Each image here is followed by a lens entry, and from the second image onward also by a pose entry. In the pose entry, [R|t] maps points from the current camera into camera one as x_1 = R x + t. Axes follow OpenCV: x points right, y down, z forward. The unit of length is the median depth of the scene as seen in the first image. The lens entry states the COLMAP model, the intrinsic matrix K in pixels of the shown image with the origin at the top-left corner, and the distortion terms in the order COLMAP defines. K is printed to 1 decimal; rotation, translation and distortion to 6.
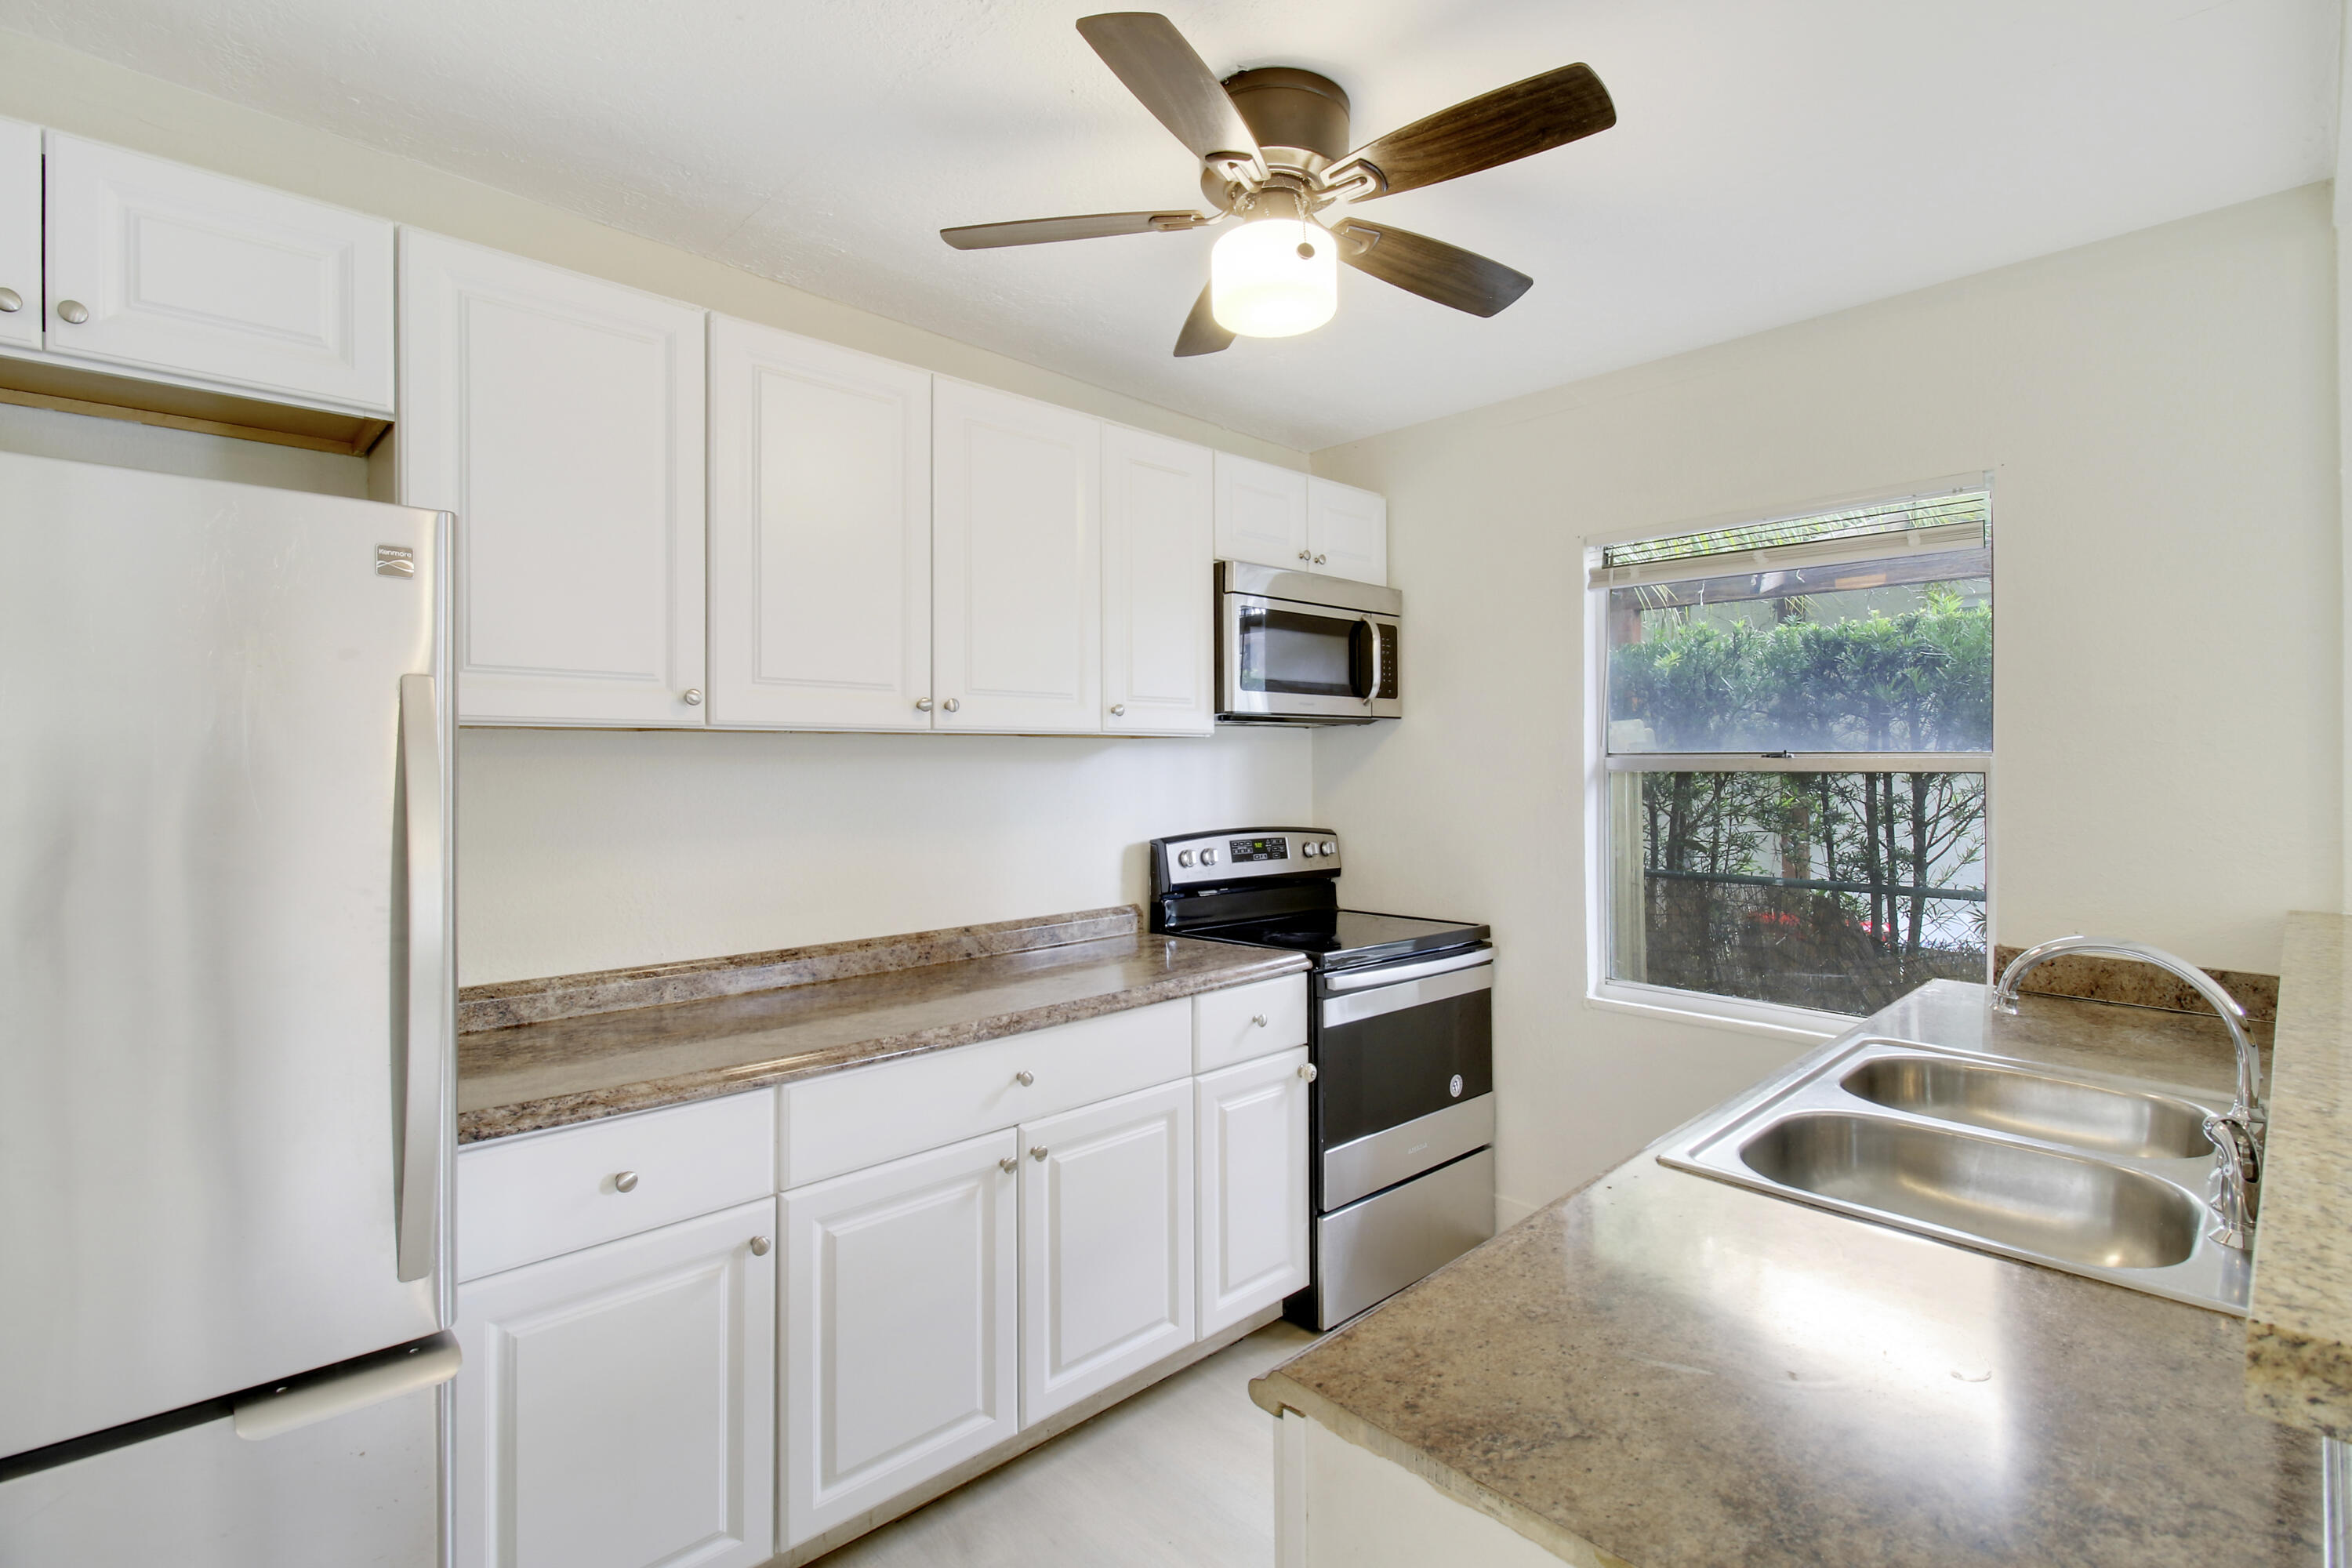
lens RADIAL K [[1081.9, 0, 1188.3], [0, 1081.9, 753.9], [0, 0, 1]] dist [0.025854, -0.016201]
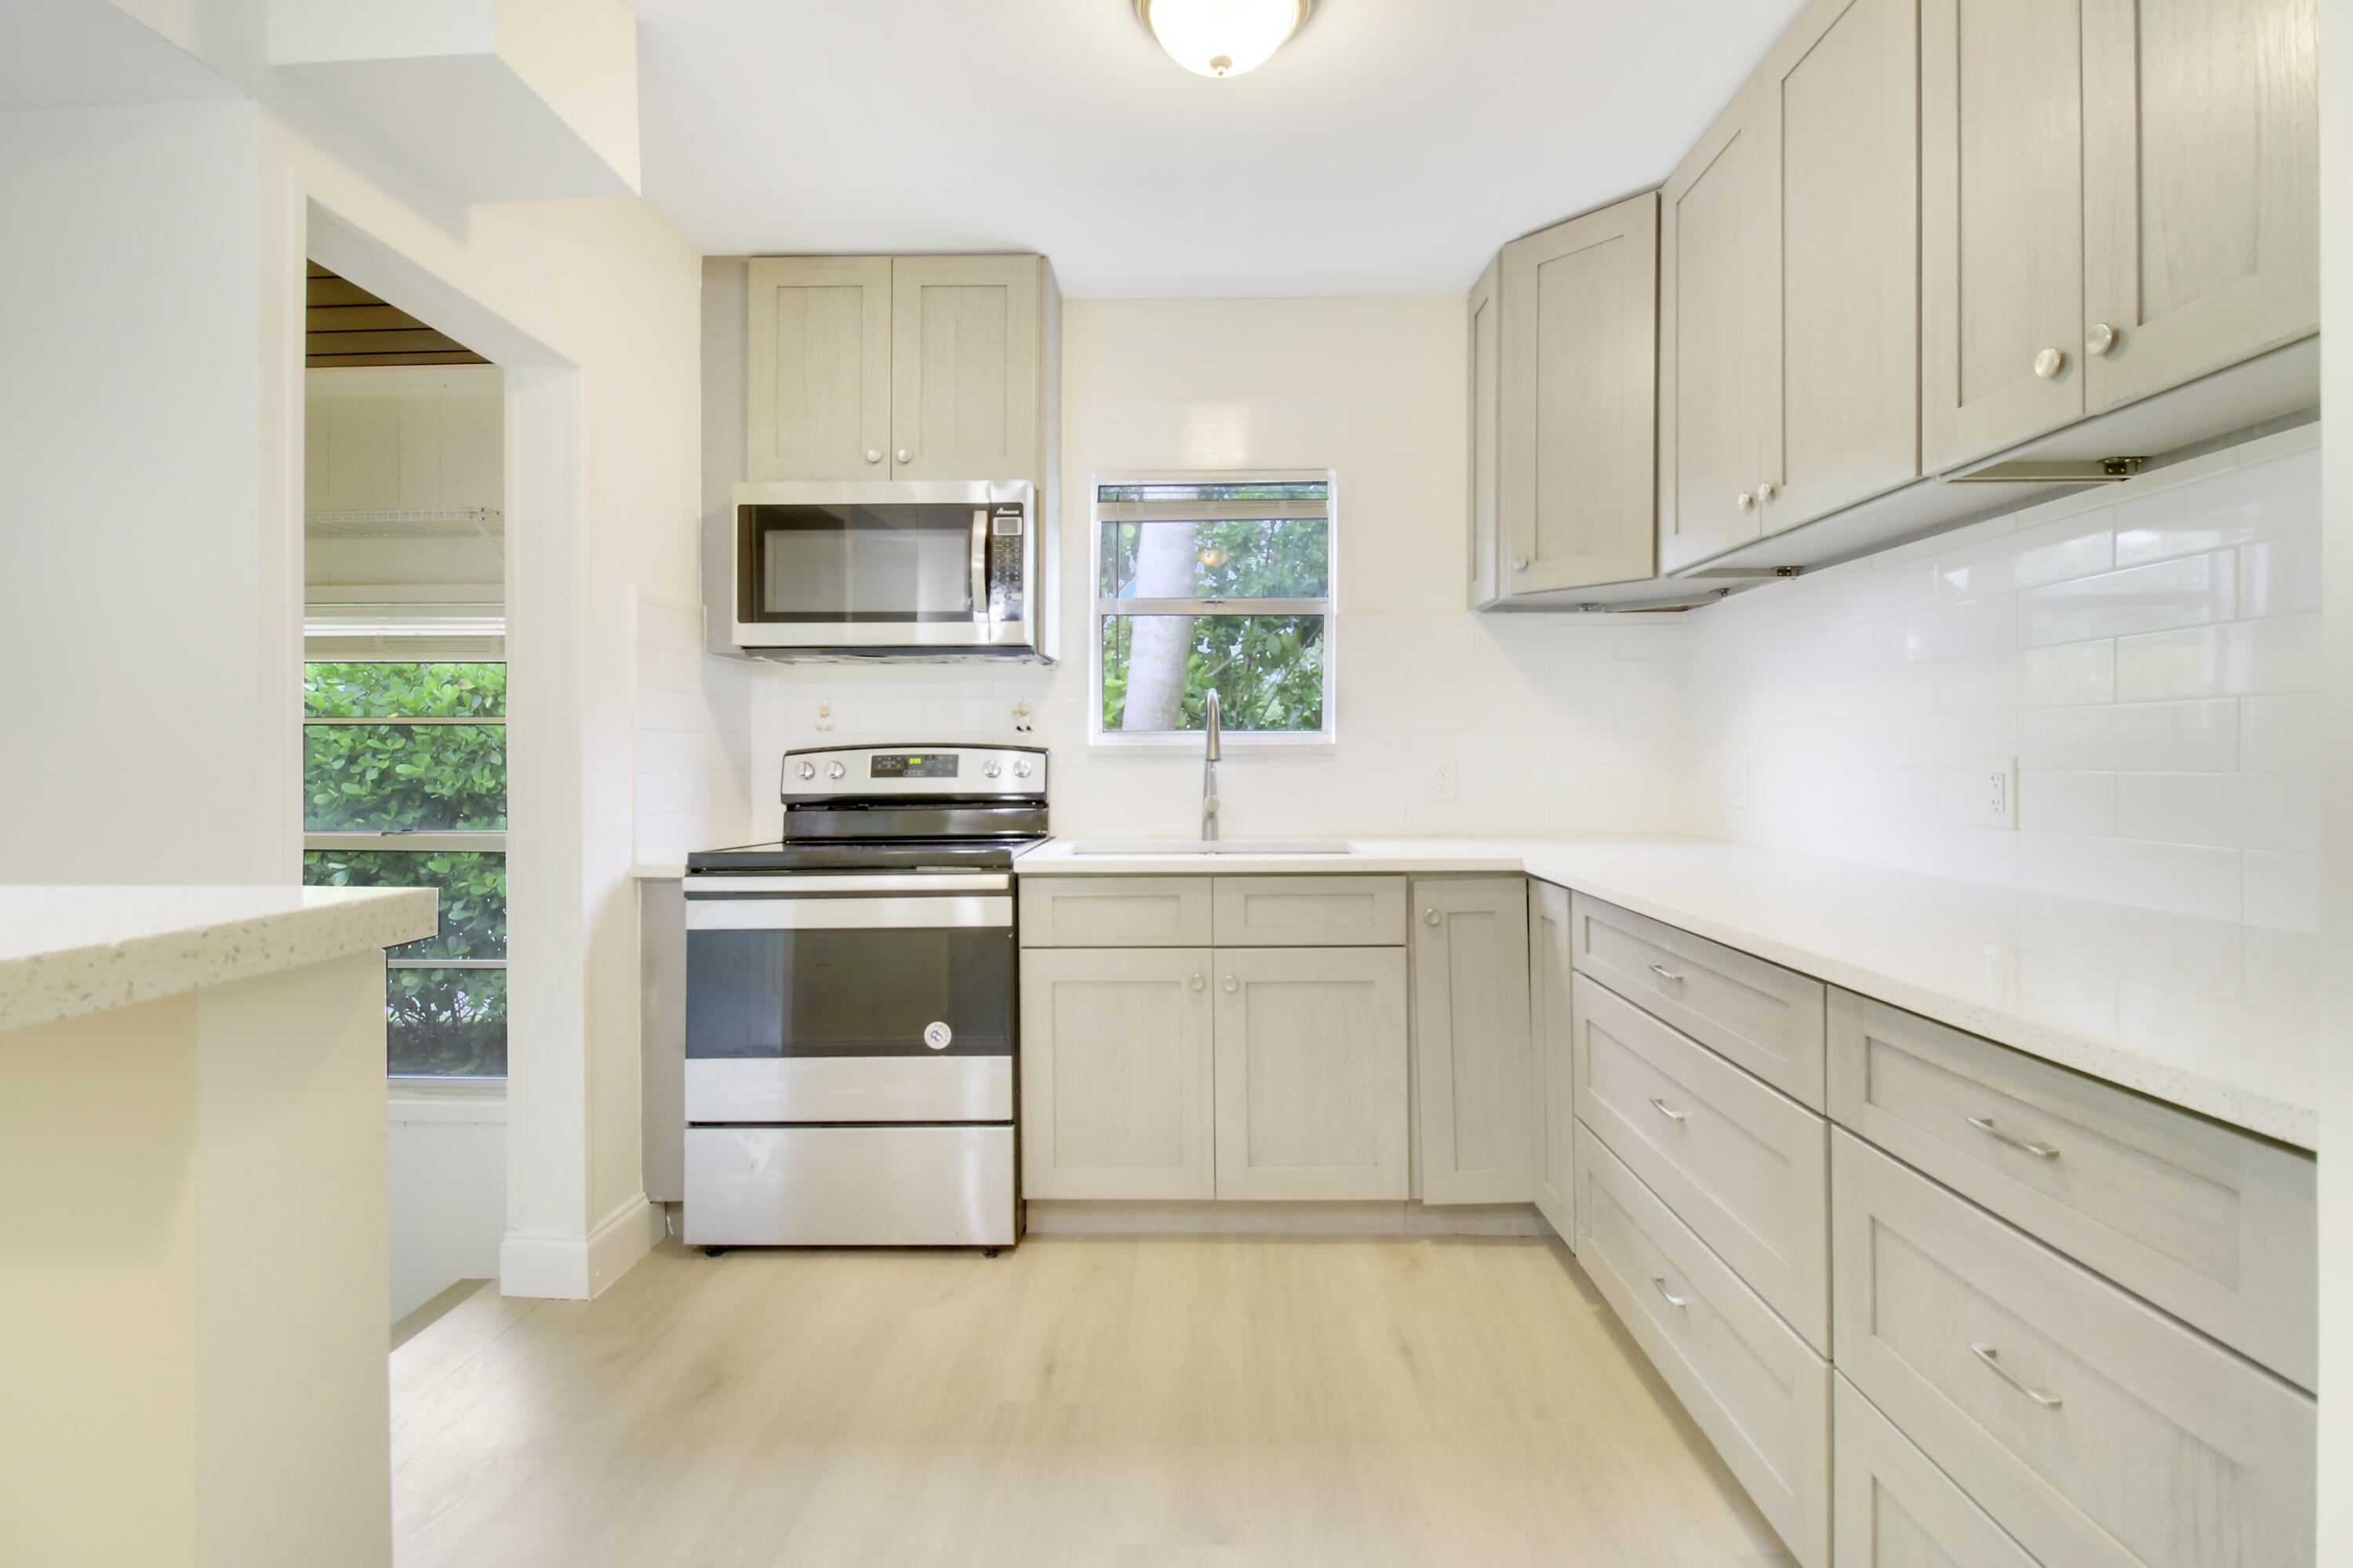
lens RADIAL K [[1086.2, 0, 1205.9], [0, 1086.2, 749.7], [0, 0, 1]] dist [0.005364, -0.012011]
pose [[0.728638, -0.008816, -0.684842, 1.039976], [0.015490, 0.999874, 0.003609, 0.086045], [0.684724, -0.013238, 0.728682, 0.553078]]
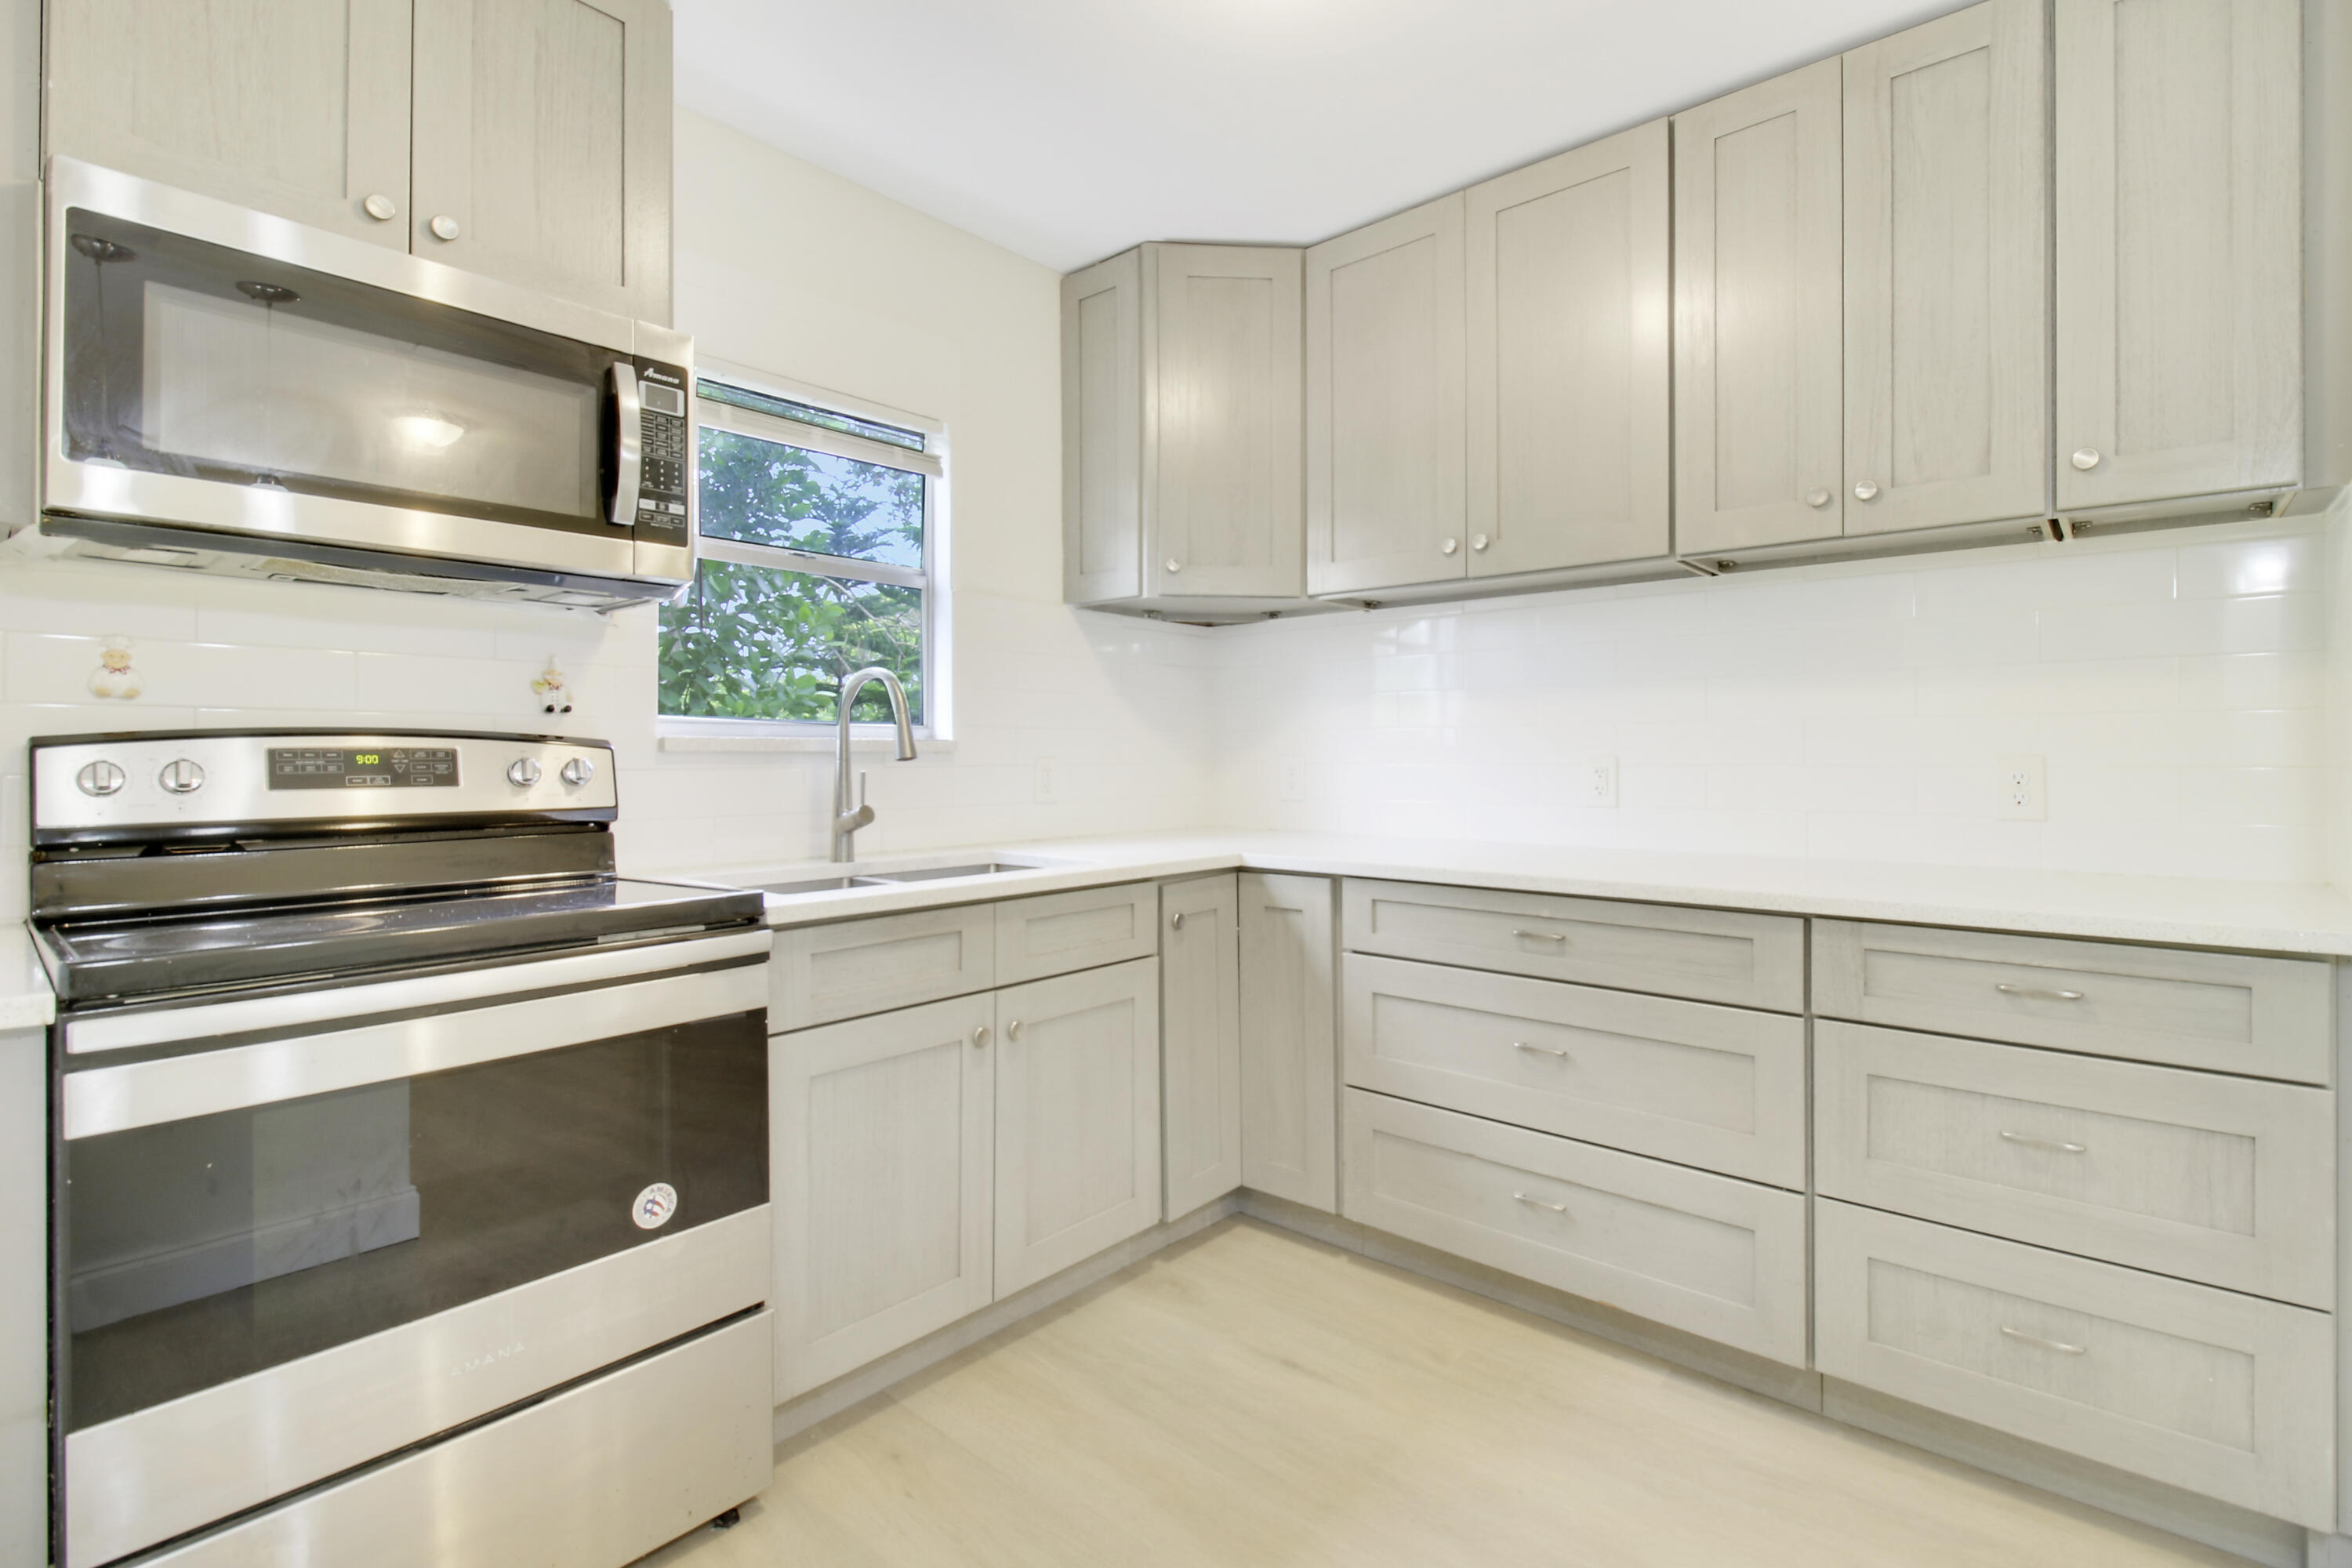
lens RADIAL K [[1081.9, 0, 1188.3], [0, 1081.9, 753.9], [0, 0, 1]] dist [0.025854, -0.016201]
pose [[0.993399, -0.002272, 0.114690, 0.469439], [0.000926, 0.999930, 0.011788, 0.086809], [-0.114709, -0.011604, 0.993331, 0.474519]]
